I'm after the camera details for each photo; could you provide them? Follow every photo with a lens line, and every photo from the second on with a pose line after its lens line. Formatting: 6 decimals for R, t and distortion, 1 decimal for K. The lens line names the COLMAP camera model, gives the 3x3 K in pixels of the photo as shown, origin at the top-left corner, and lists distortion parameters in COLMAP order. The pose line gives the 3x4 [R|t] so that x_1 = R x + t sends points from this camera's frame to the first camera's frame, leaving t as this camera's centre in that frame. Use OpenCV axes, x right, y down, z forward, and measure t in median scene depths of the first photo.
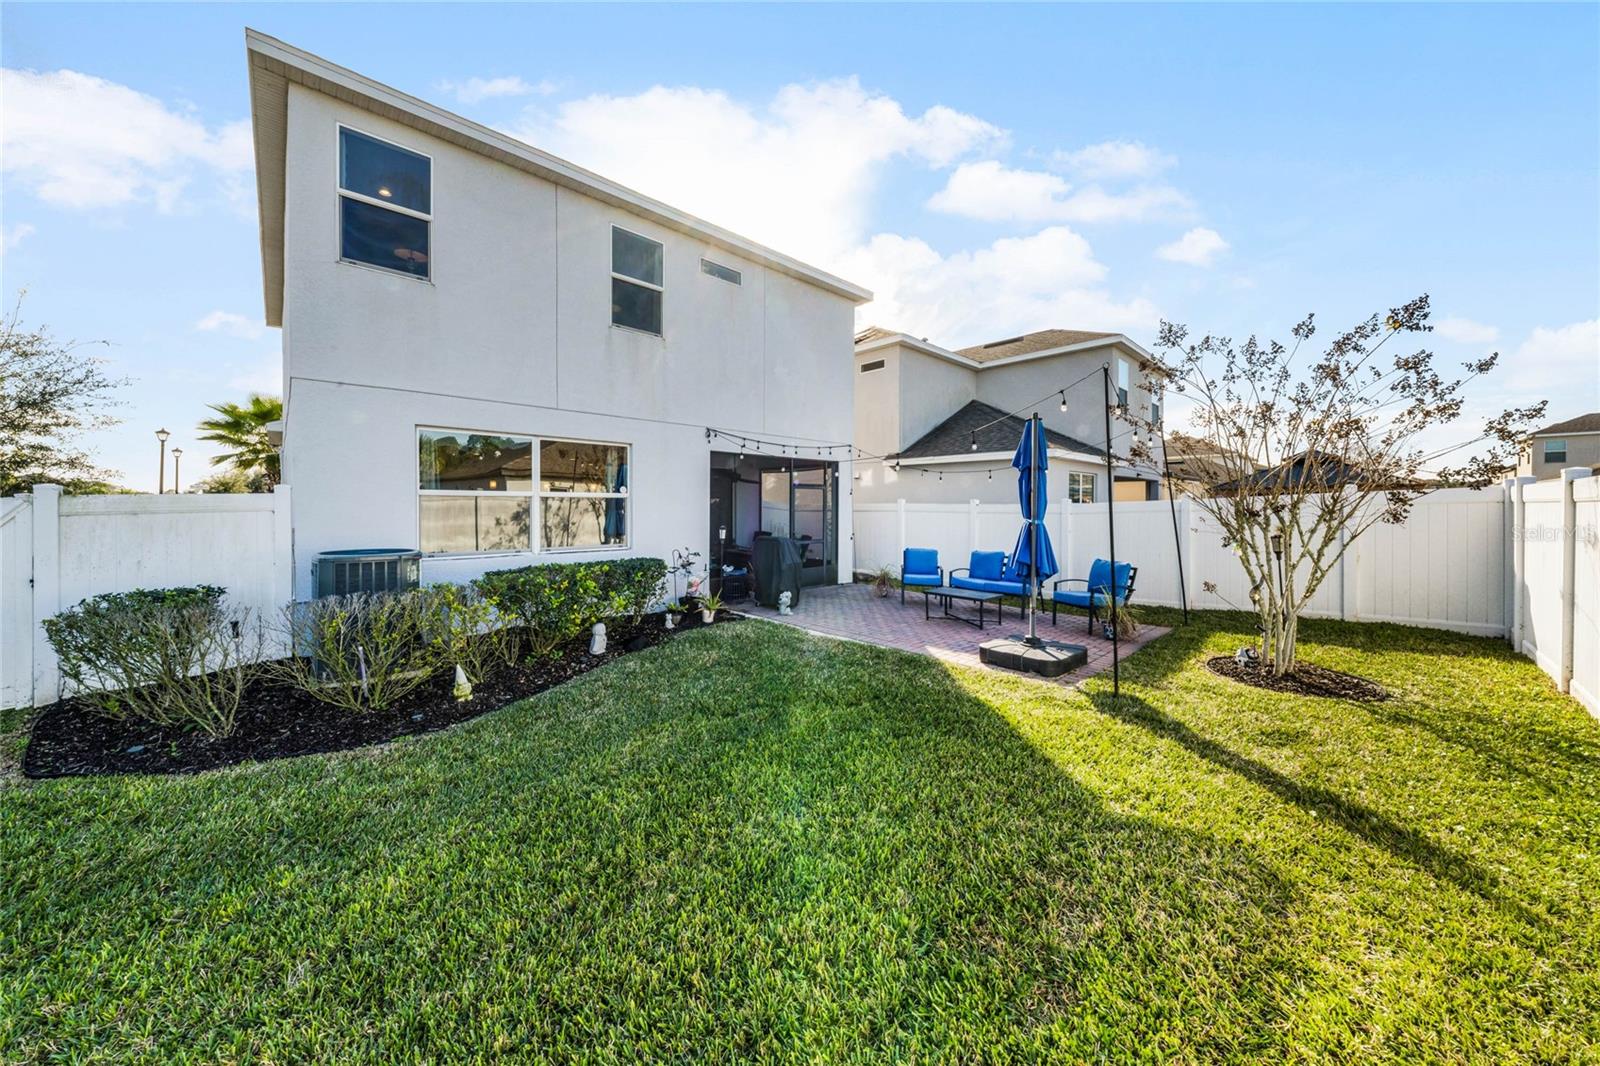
lens RADIAL K [[558.5, 0, 800.9], [0, 558.5, 520.3], [0, 0, 1]] dist [0.000707, 0.000042]
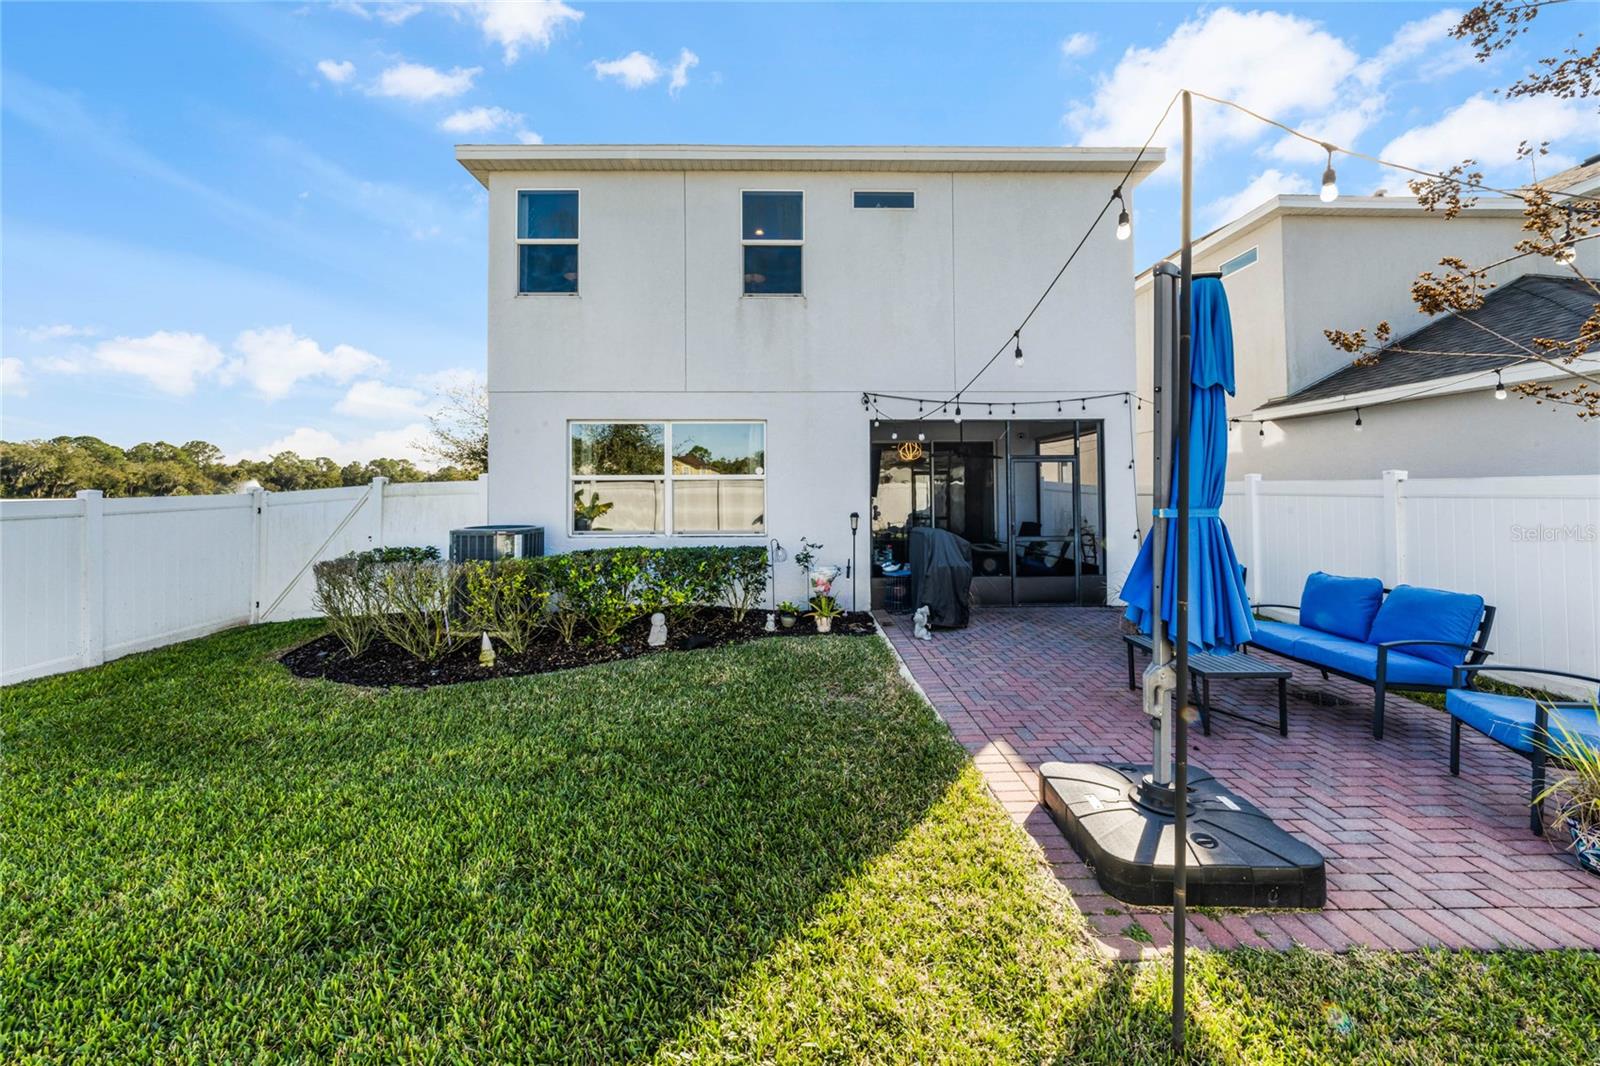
lens RADIAL K [[583.7, 0, 784.2], [0, 583.7, 481.9], [0, 0, 1]] dist [0.001817, -0.000005]
pose [[0.729875, -0.018789, -0.683322, 0.373970], [-0.011014, 0.999169, -0.039238, 0.000404], [0.683492, 0.036165, 0.729062, 0.342442]]
